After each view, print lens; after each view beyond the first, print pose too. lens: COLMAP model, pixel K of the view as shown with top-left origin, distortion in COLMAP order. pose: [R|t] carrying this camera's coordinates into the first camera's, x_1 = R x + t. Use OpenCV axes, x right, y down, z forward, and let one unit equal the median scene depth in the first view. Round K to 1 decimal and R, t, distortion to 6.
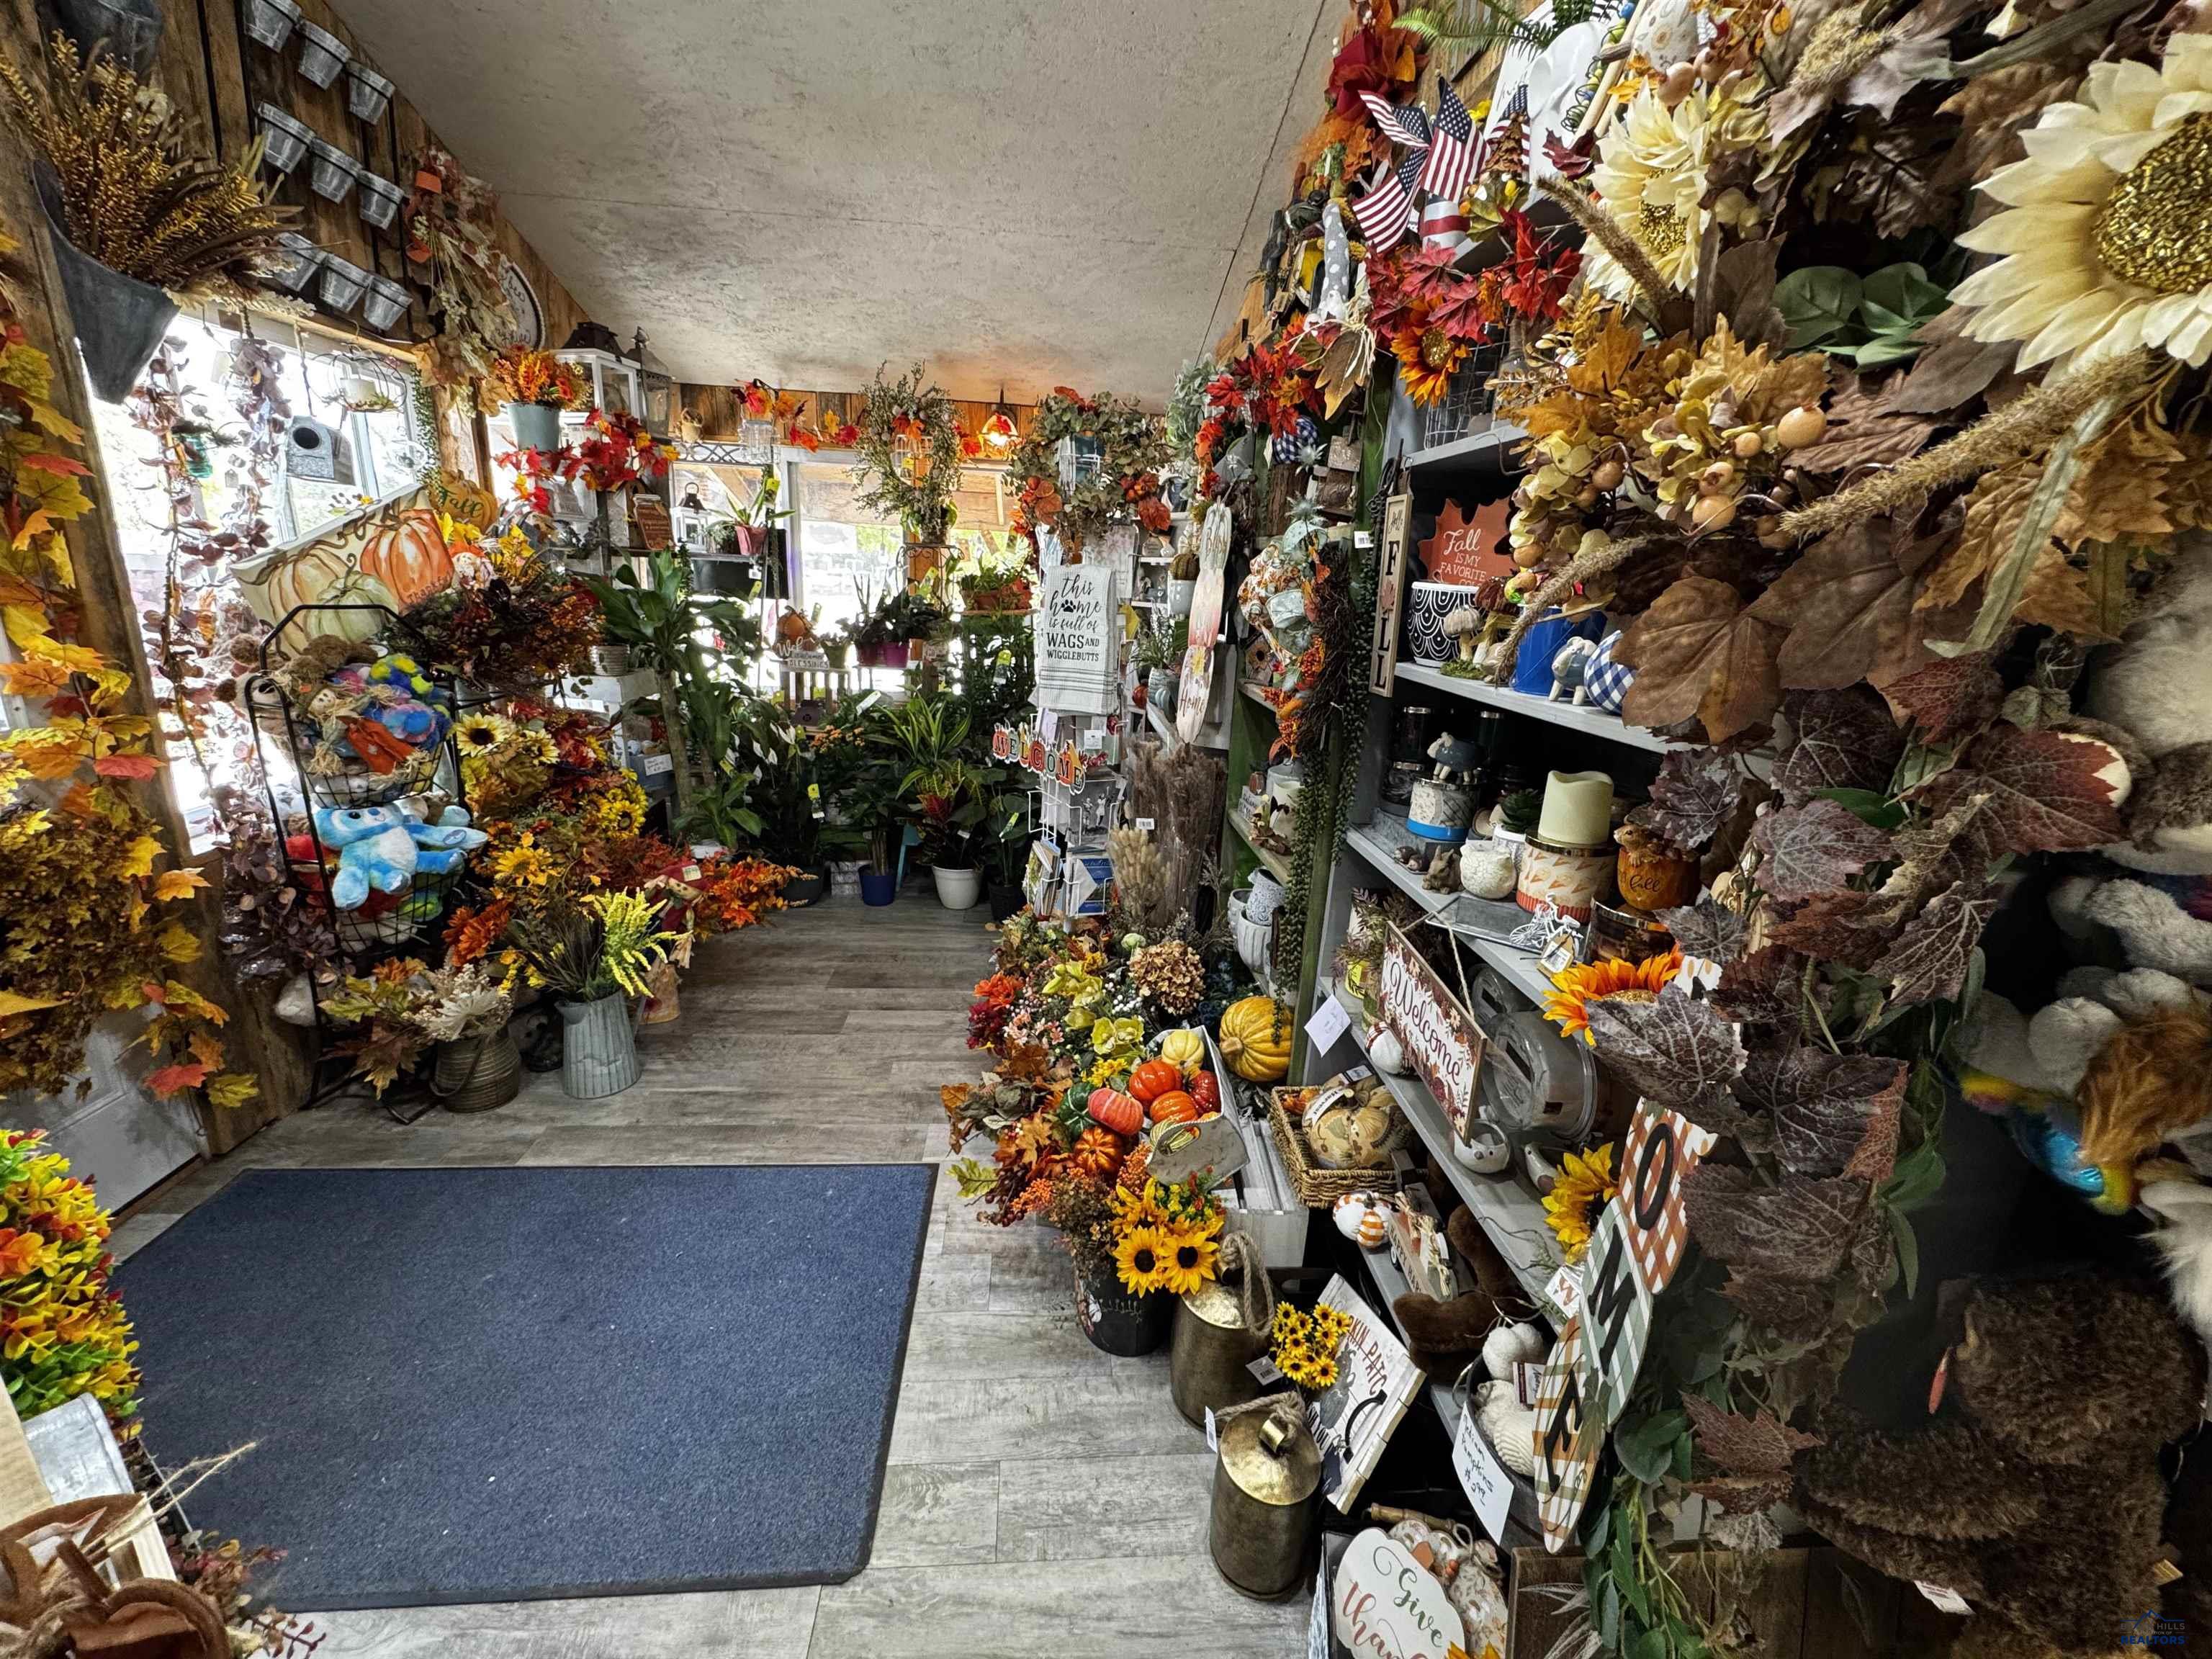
lens RADIAL K [[877.4, 0, 1110.8], [0, 877.4, 827.5], [0, 0, 1]] dist [-0.003104, -0.000283]
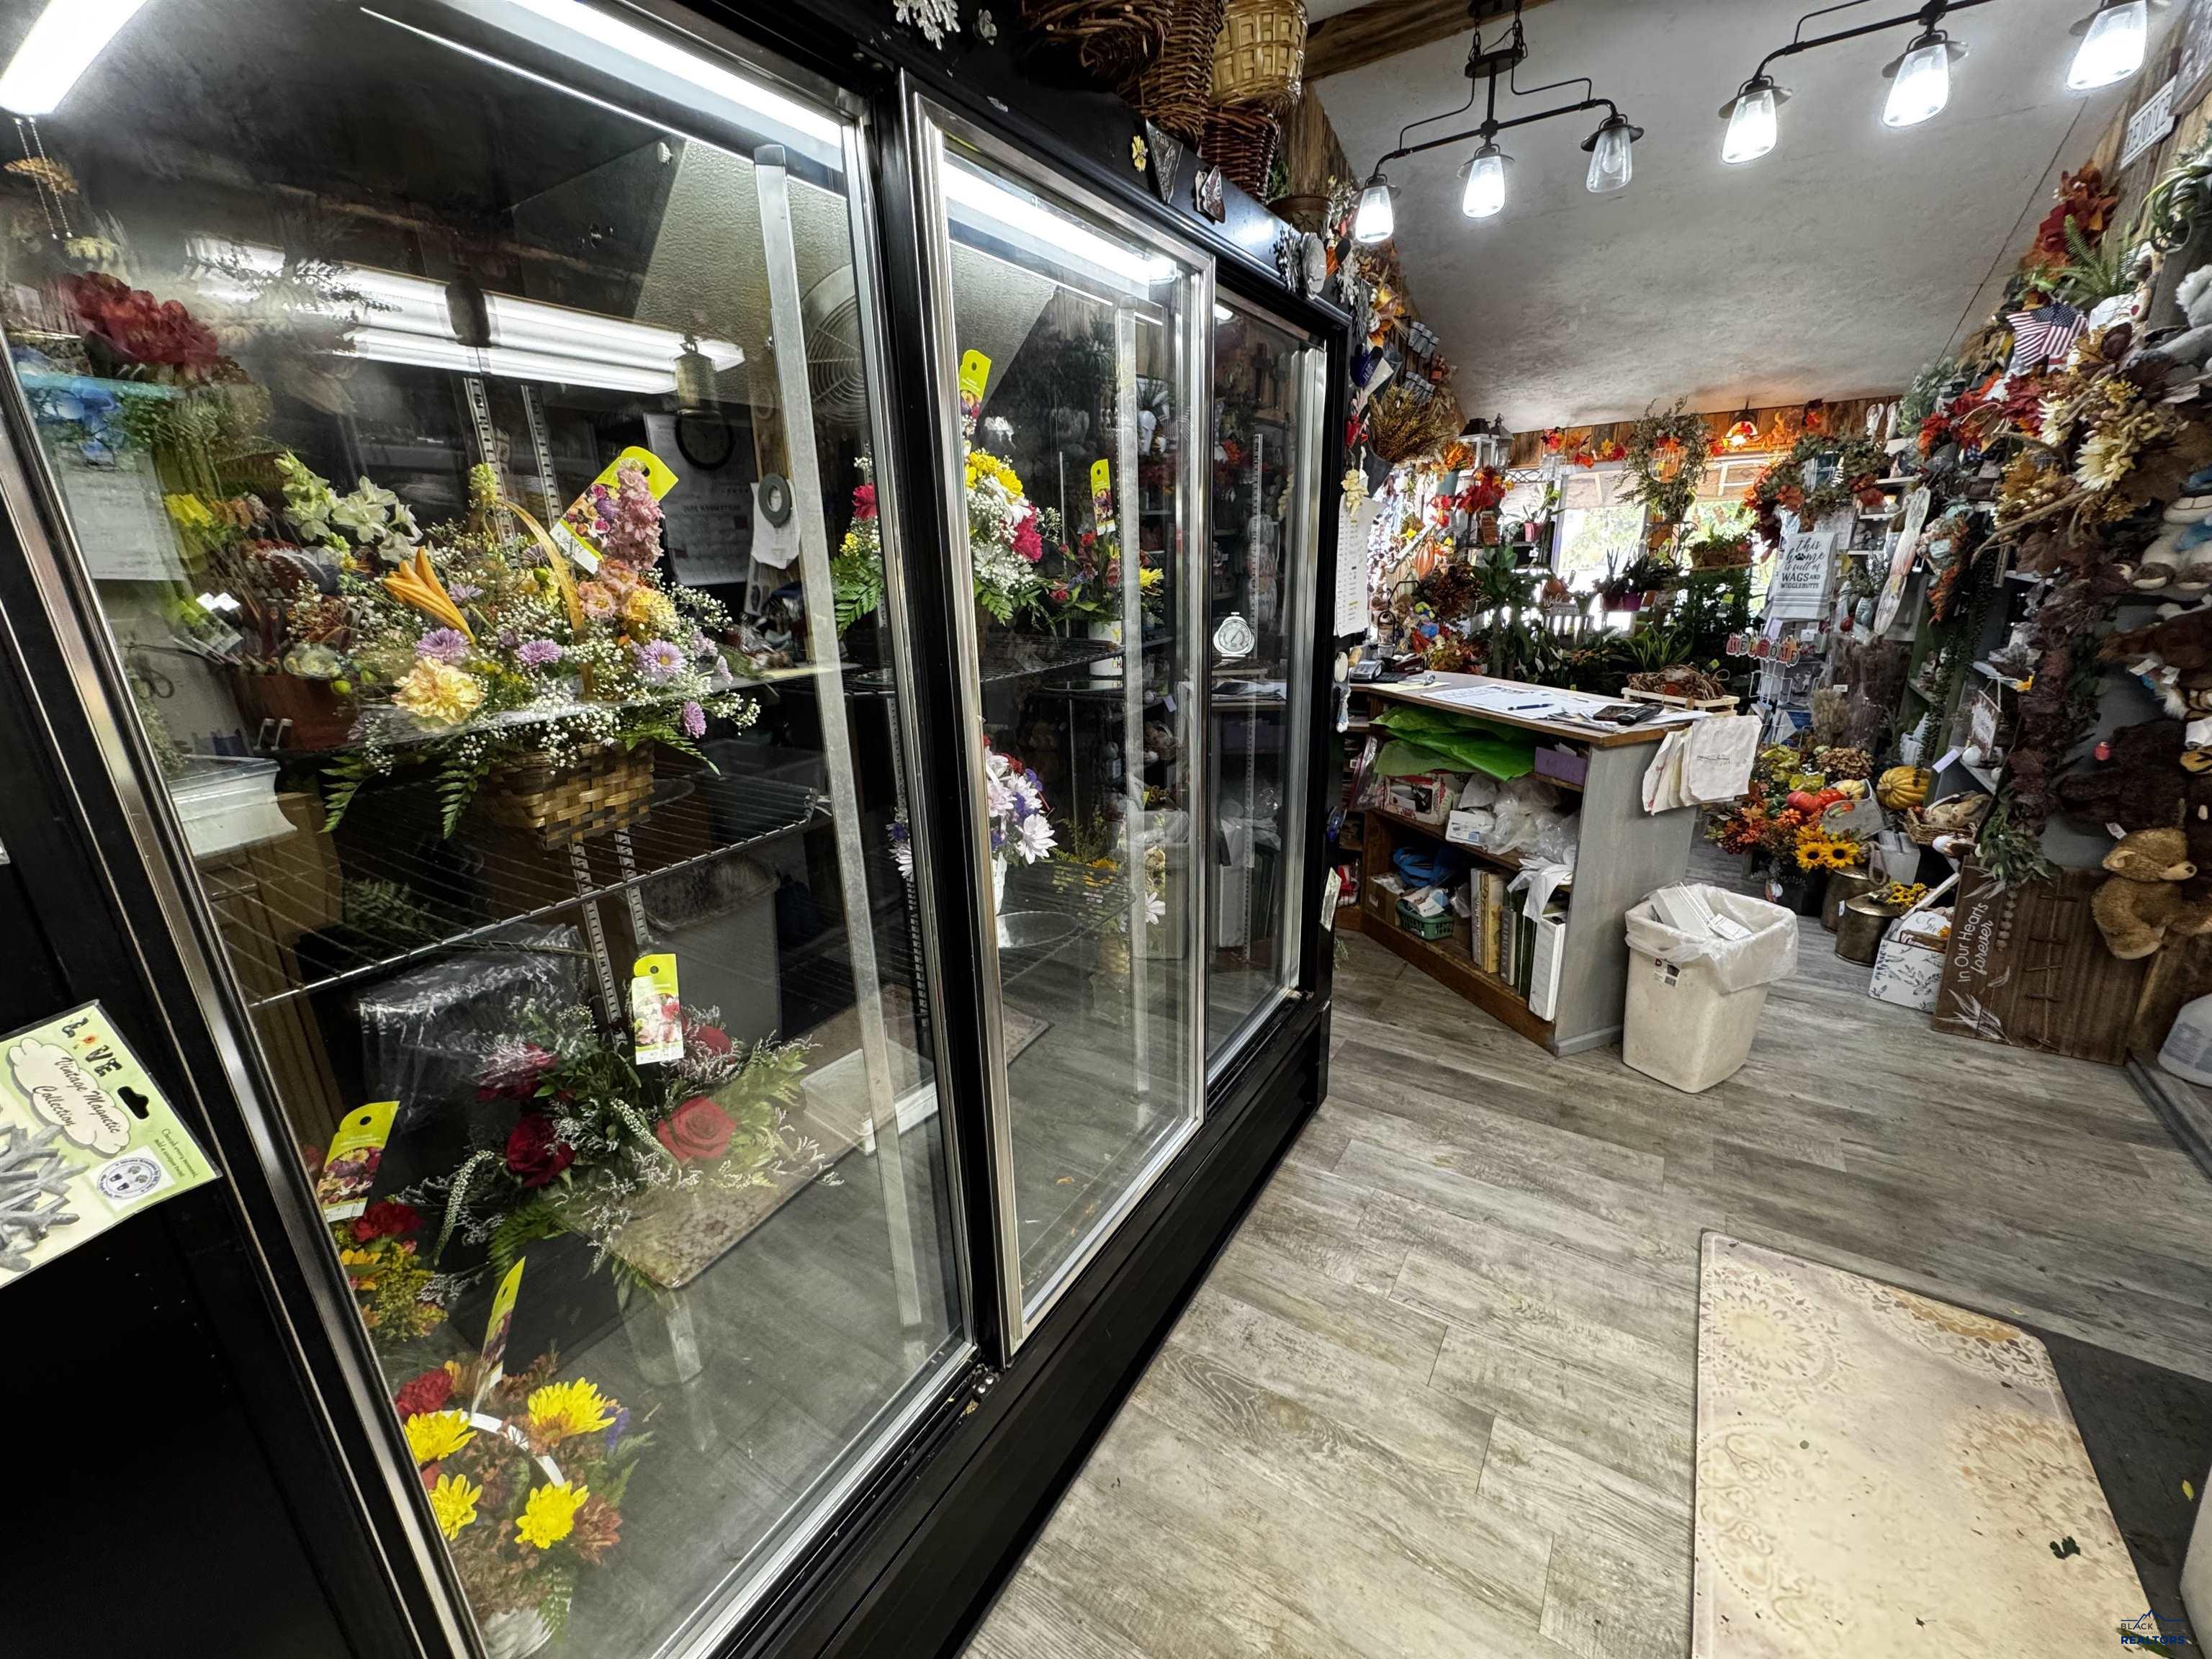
lens RADIAL K [[877.4, 0, 1113.1], [0, 877.4, 828.2], [0, 0, 1]] dist [-0.003104, -0.000283]
pose [[0.789755, 0.106033, -0.604188, -0.013581], [-0.090978, 0.994301, 0.055575, 0.221060], [0.606638, 0.011078, 0.794901, -0.856000]]
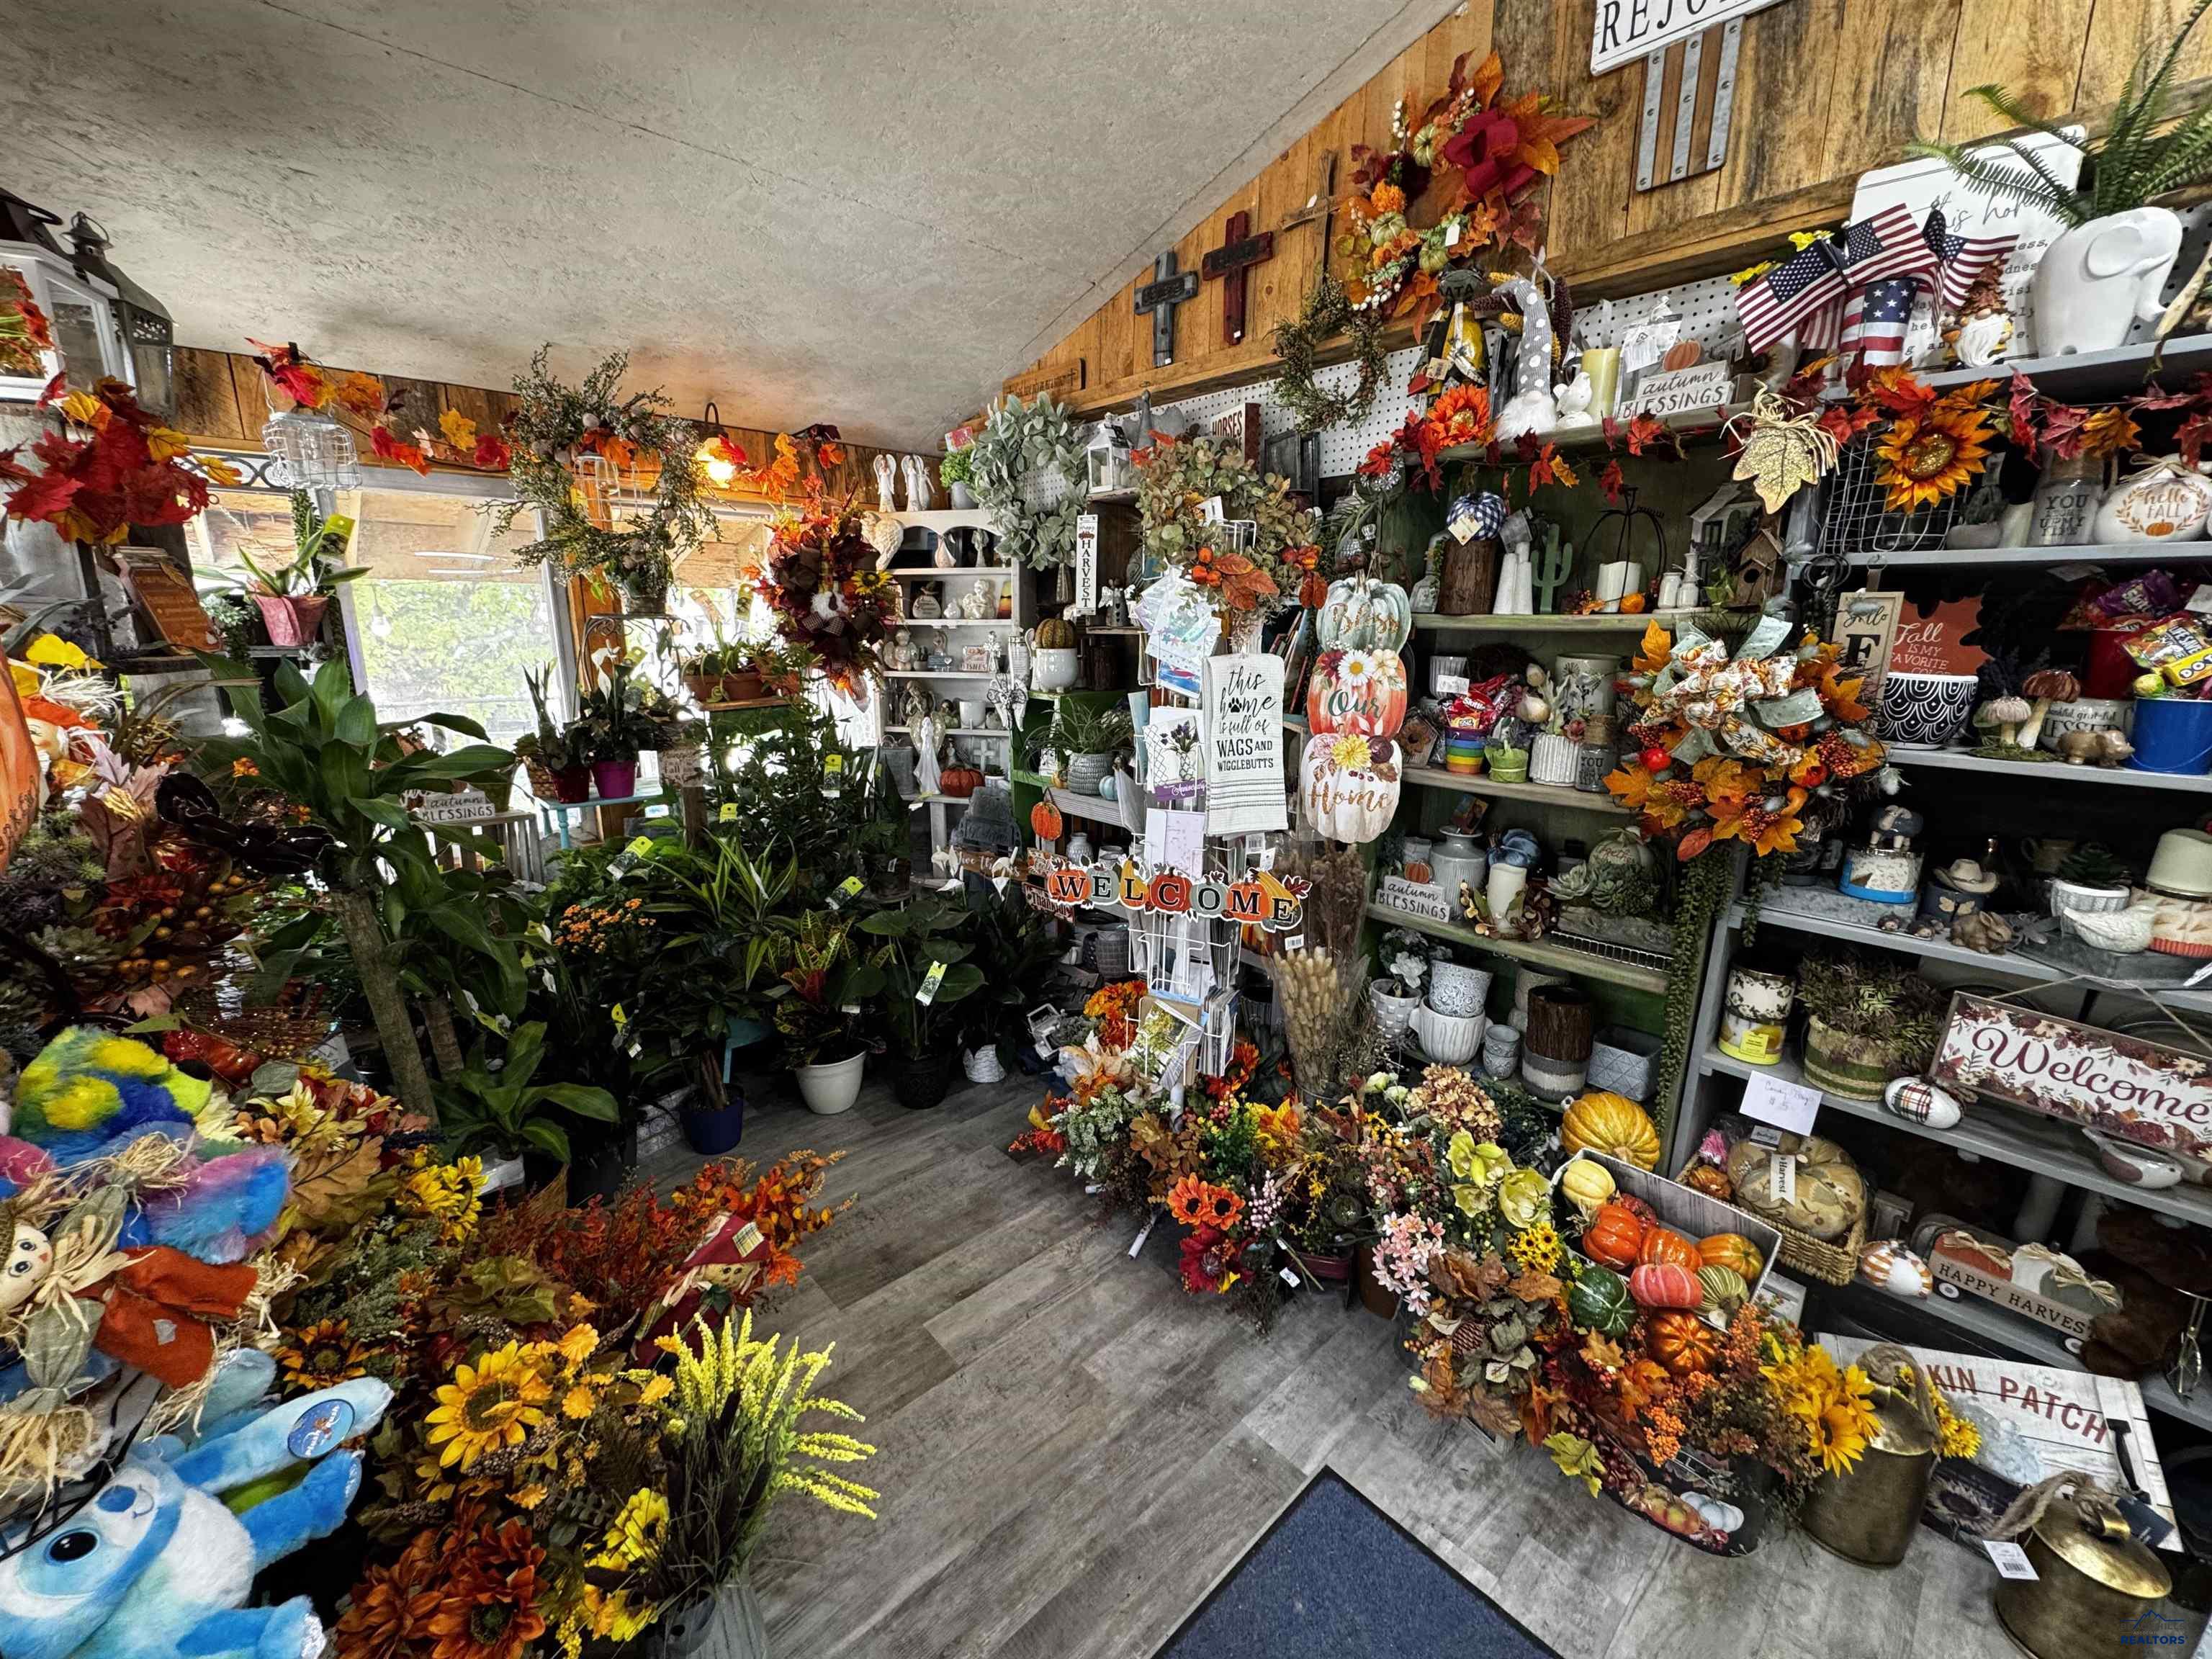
lens RADIAL K [[877.4, 0, 1108.4], [0, 877.4, 827.2], [0, 0, 1]] dist [-0.003104, -0.000283]
pose [[0.786357, -0.182503, 0.590199, -0.458805], [0.200145, 0.979101, 0.036096, -0.141532], [-0.584453, 0.089741, 0.806450, 0.312109]]
